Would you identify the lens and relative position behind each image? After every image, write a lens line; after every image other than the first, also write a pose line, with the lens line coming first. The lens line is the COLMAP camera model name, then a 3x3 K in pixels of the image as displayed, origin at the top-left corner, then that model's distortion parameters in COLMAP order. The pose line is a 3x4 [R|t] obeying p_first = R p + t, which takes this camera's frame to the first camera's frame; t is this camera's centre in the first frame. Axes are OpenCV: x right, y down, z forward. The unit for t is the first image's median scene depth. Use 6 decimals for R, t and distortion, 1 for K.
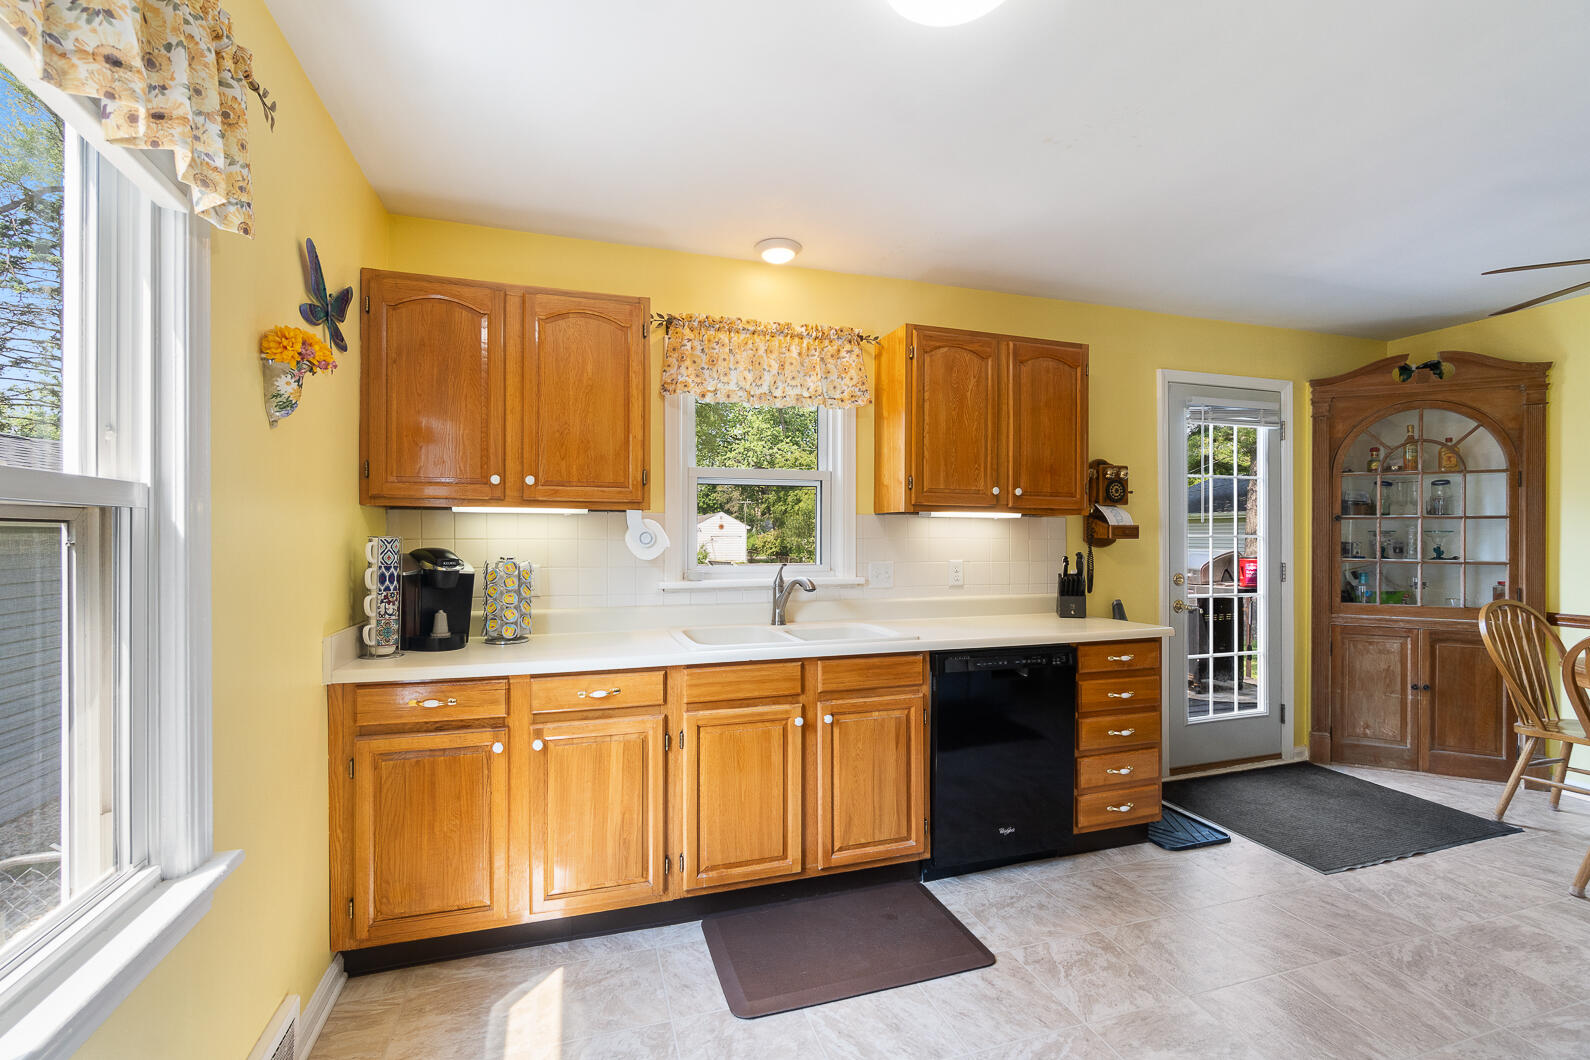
lens RADIAL K [[685.6, 0, 796.5], [0, 685.6, 535.7], [0, 0, 1]] dist [-0.001188, 0.000208]
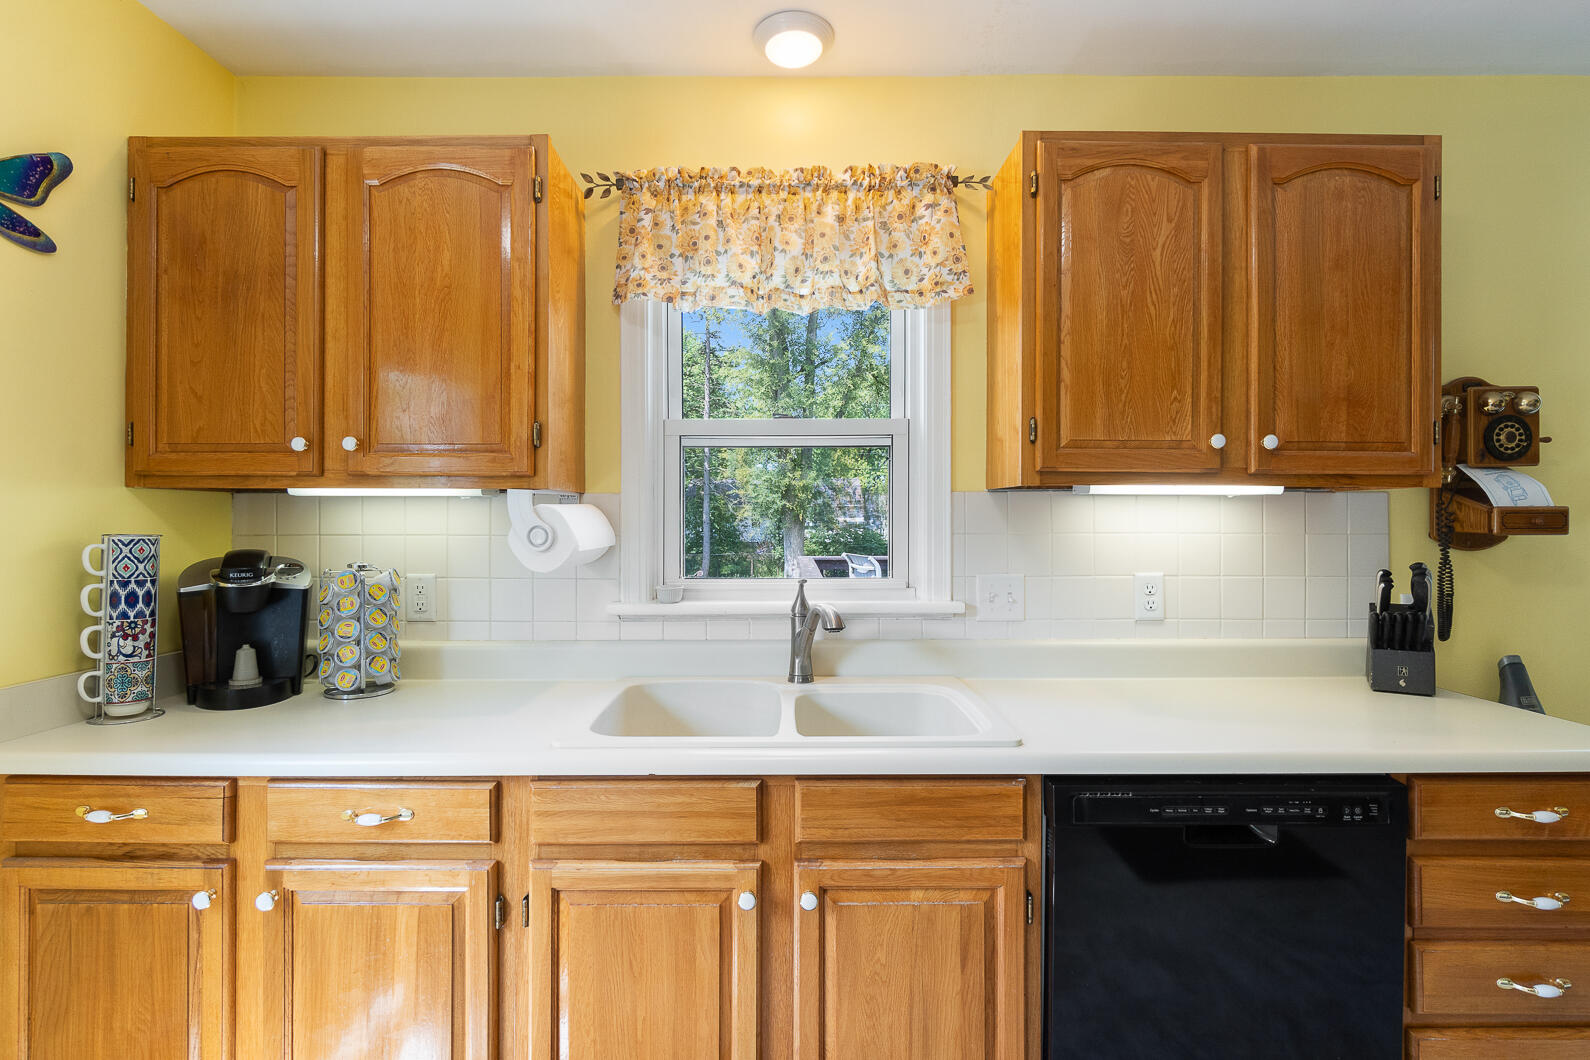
lens RADIAL K [[749.4, 0, 794.1], [0, 749.4, 519.2], [0, 0, 1]] dist [-0.017554, 0.008970]
pose [[0.950657, -0.001437, -0.310240, 0.163034], [0.002198, 0.999995, 0.002103, -0.010154], [0.310236, -0.002681, 0.950656, 0.379032]]
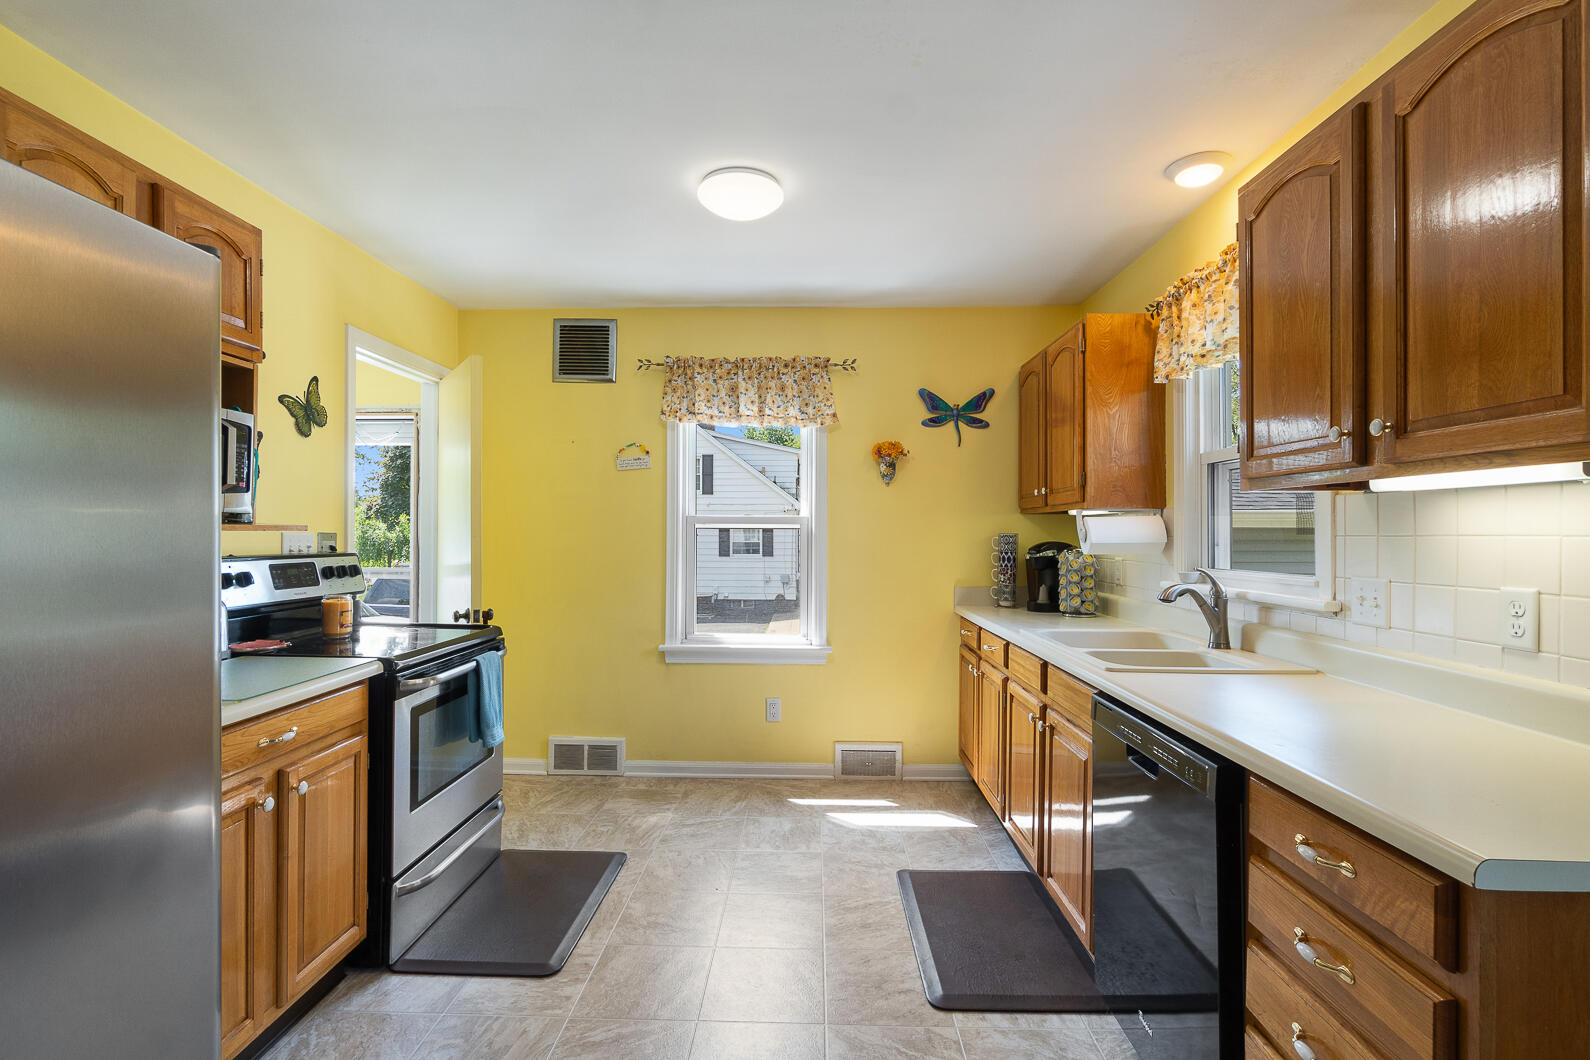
lens RADIAL K [[738.8, 0, 786.7], [0, 738.8, 531.7], [0, 0, 1]] dist [-0.009317, 0.000083]
pose [[-0.343754, -0.004293, -0.939050, 0.884637], [-0.001011, 0.999991, -0.004201, 0.004058], [0.939059, -0.000495, -0.343755, 0.807657]]
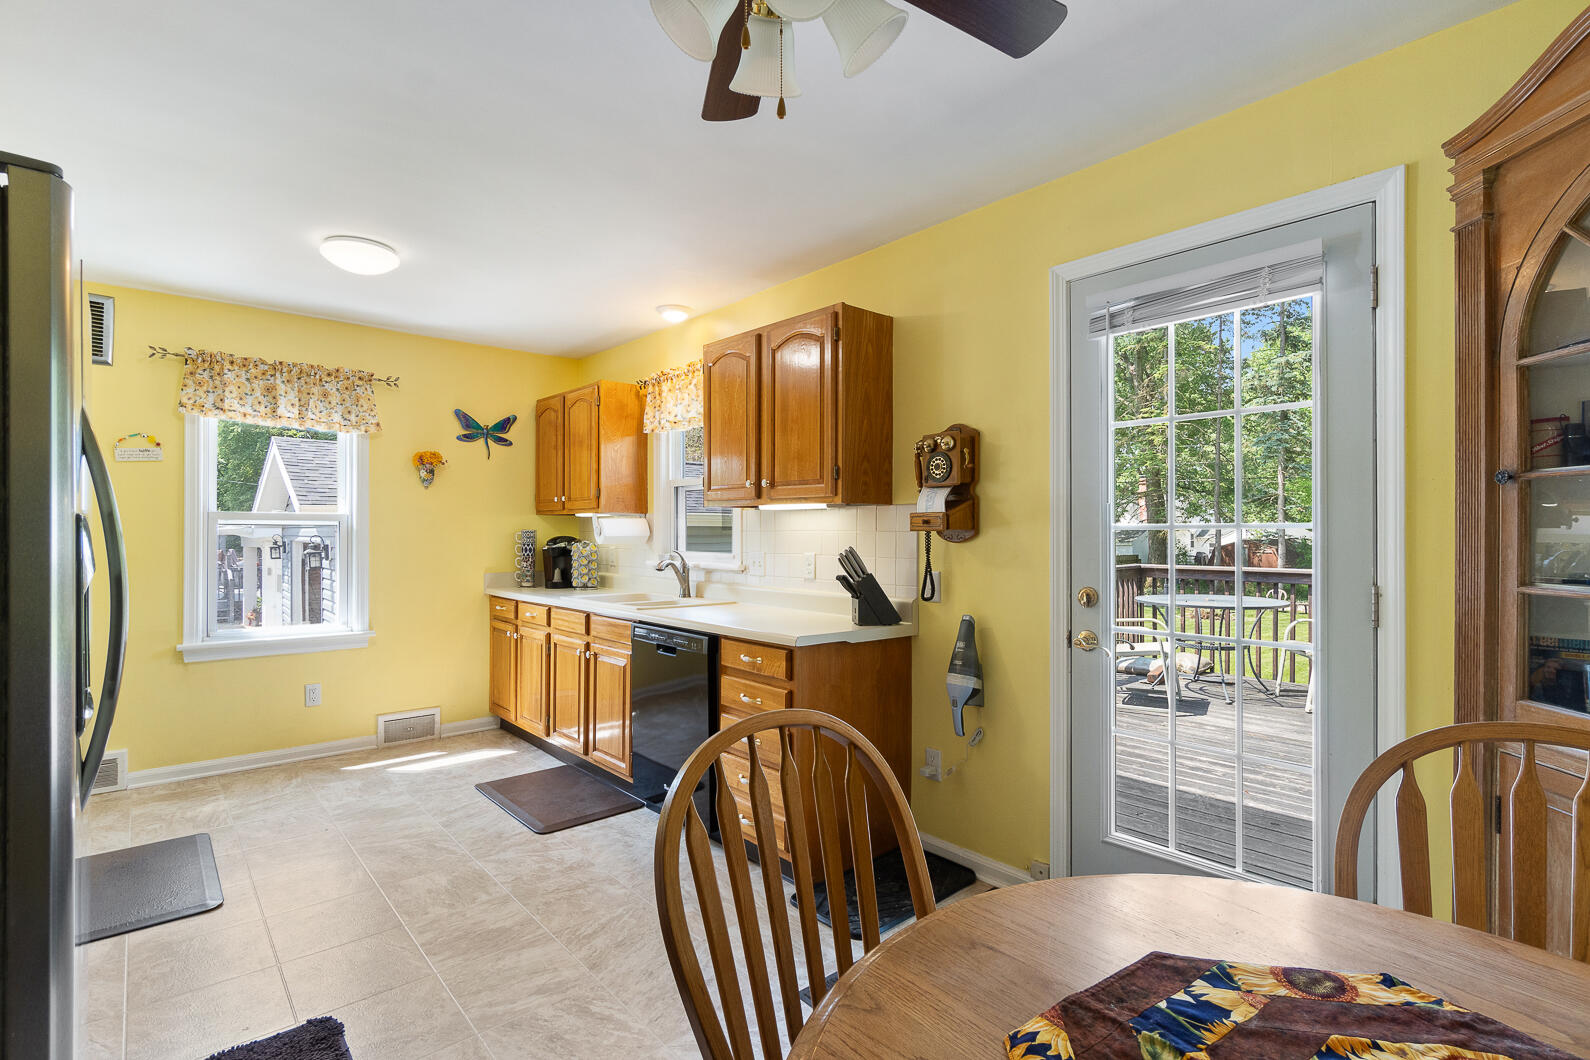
lens RADIAL K [[766.5, 0, 795.0], [0, 766.5, 530.0], [0, 0, 1]] dist [-0.001329, -0.000078]
pose [[0.390746, -0.002182, -0.920496, 1.352818], [-0.000124, 0.999997, -0.002423, 0.005746], [0.920498, 0.001061, 0.390745, 0.608587]]
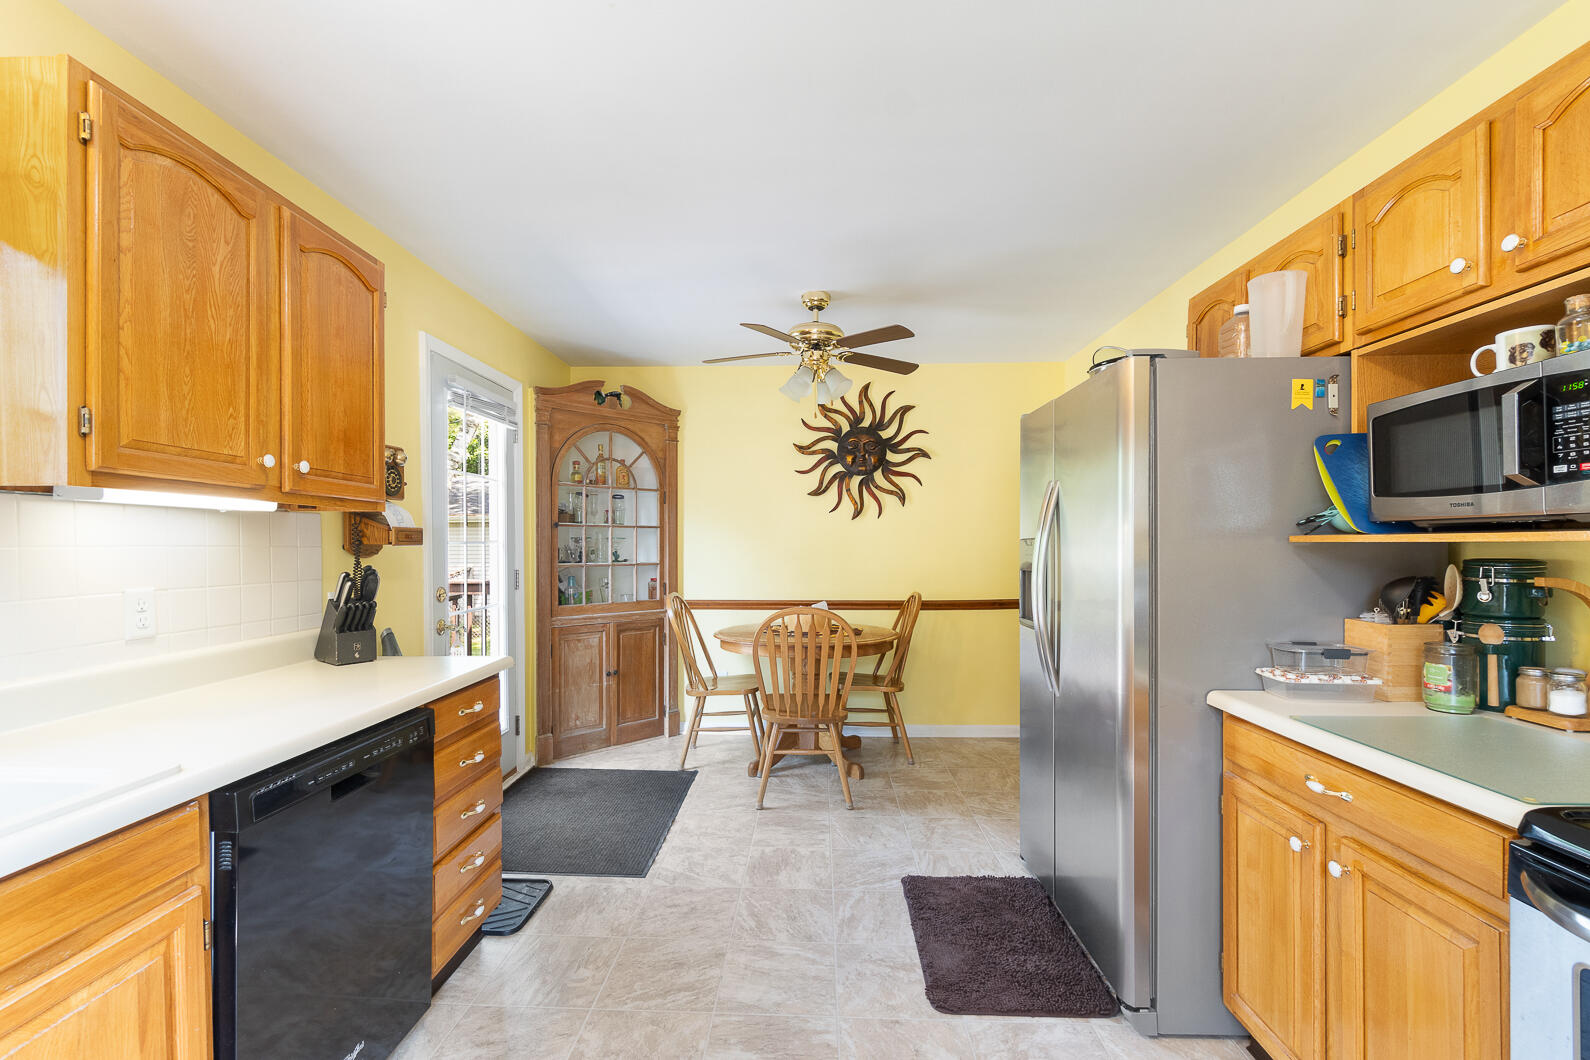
lens RADIAL K [[687.8, 0, 787.4], [0, 687.8, 547.3], [0, 0, 1]] dist [-0.008470, 0.000245]
pose [[0.348009, -0.007414, 0.937462, -0.086071], [0.001740, 0.999972, 0.007262, 0.001833], [-0.937490, -0.000896, 0.348012, 0.401976]]
